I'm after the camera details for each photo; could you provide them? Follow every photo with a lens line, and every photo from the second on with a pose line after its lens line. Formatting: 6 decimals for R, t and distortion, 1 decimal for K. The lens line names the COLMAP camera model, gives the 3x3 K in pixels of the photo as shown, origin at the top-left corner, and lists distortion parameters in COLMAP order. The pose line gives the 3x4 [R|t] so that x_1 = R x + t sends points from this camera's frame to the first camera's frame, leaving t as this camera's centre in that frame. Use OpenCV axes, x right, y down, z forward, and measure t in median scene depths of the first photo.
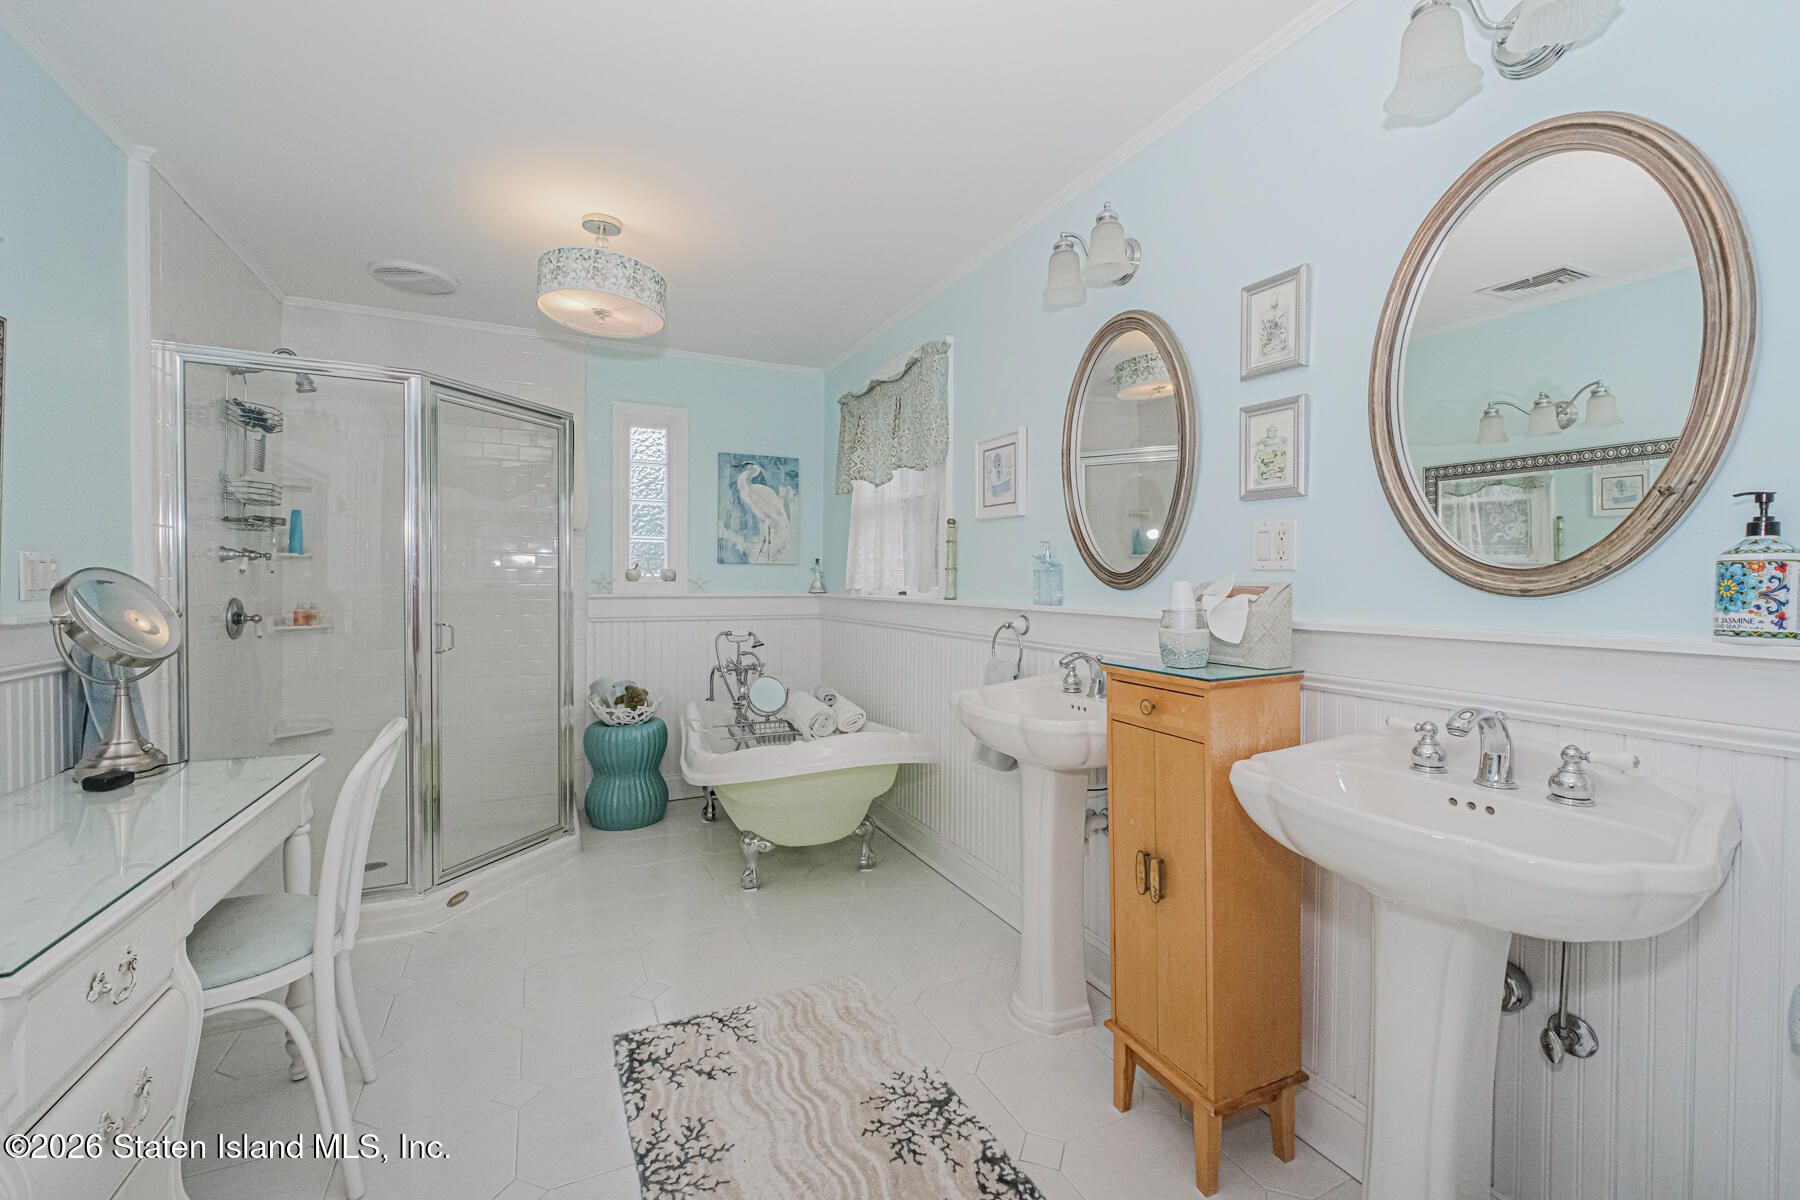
lens RADIAL K [[753.8, 0, 900.0], [0, 753.8, 600.0], [0, 0, 1]] dist [-0.000141, -0.000437]
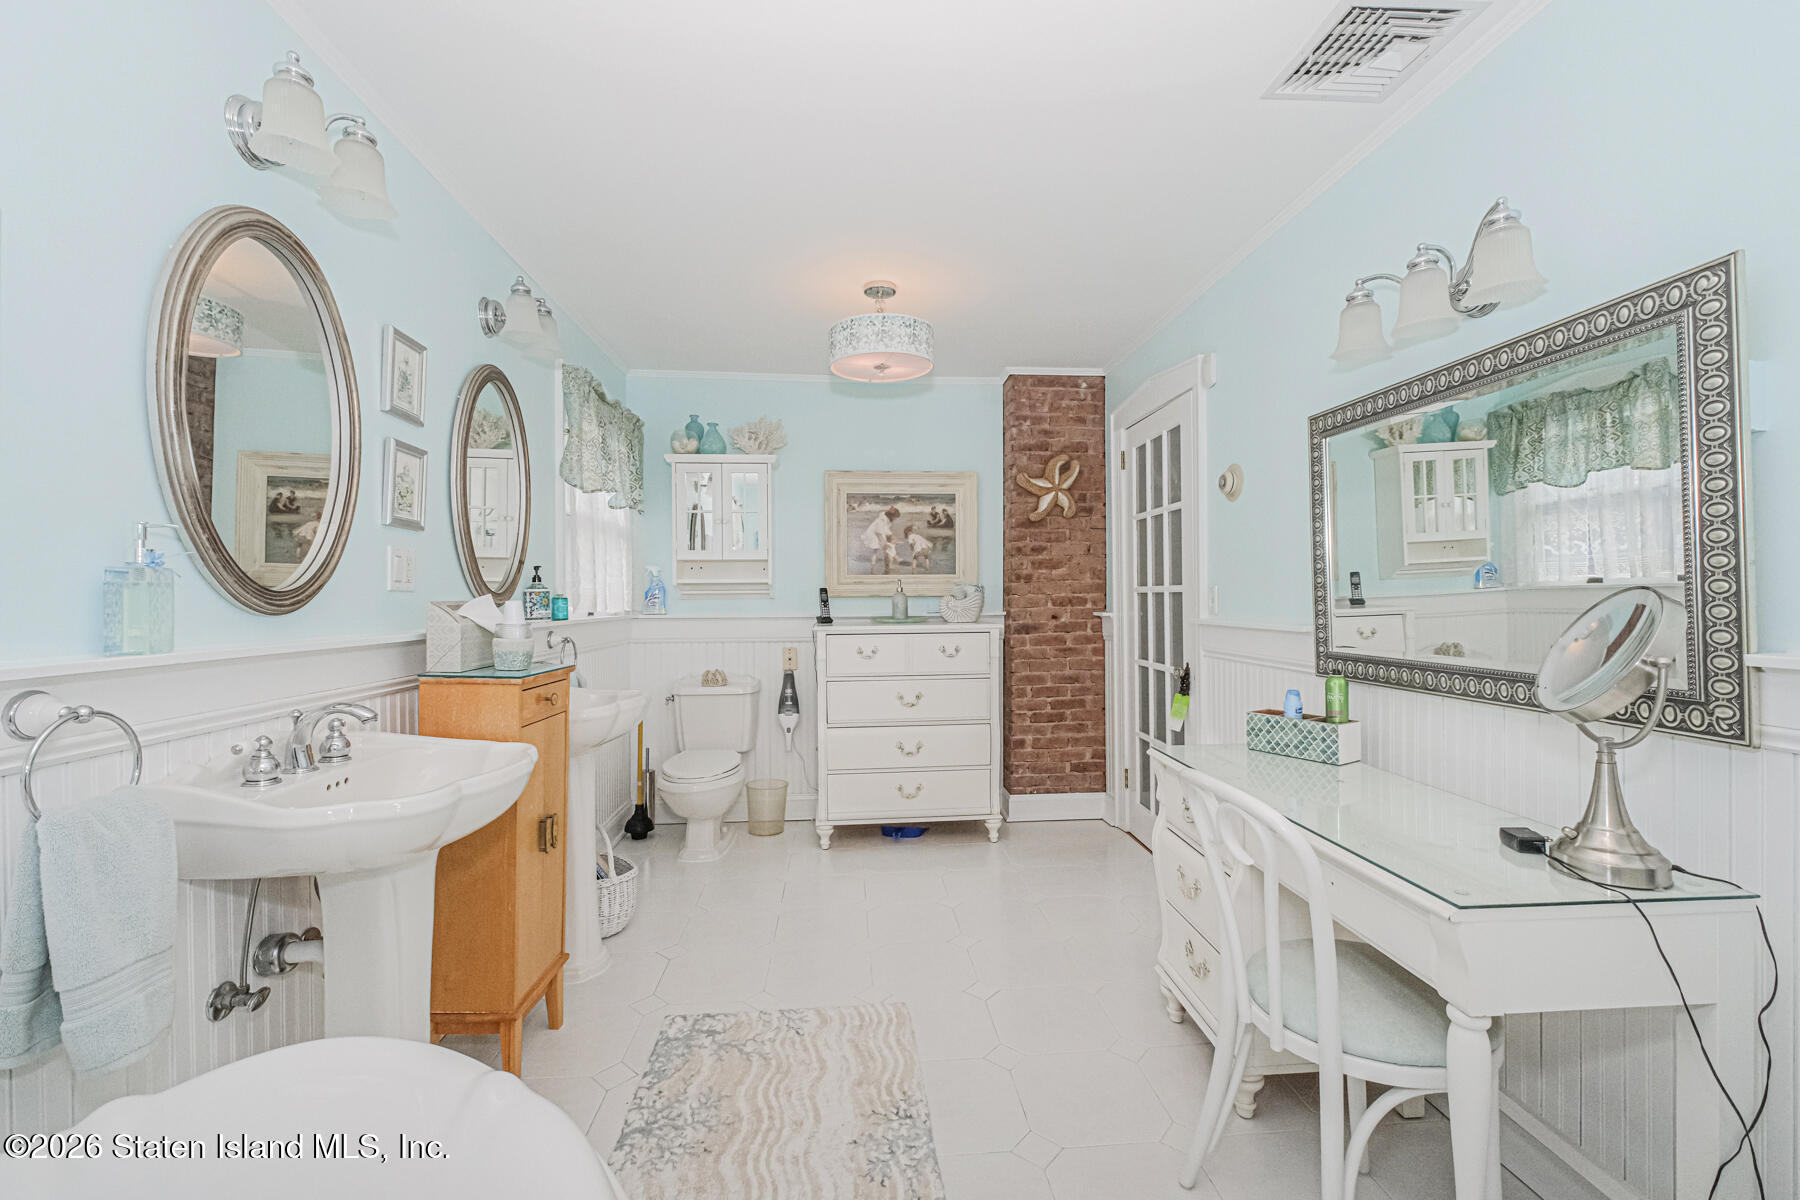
lens RADIAL K [[753.8, 0, 900.0], [0, 753.8, 600.0], [0, 0, 1]] dist [-0.000141, -0.000437]
pose [[-0.931108, -0.005803, 0.364697, -0.620444], [0.005566, 0.999531, 0.030116, -0.056436], [-0.364701, 0.030071, -0.930639, 1.792658]]
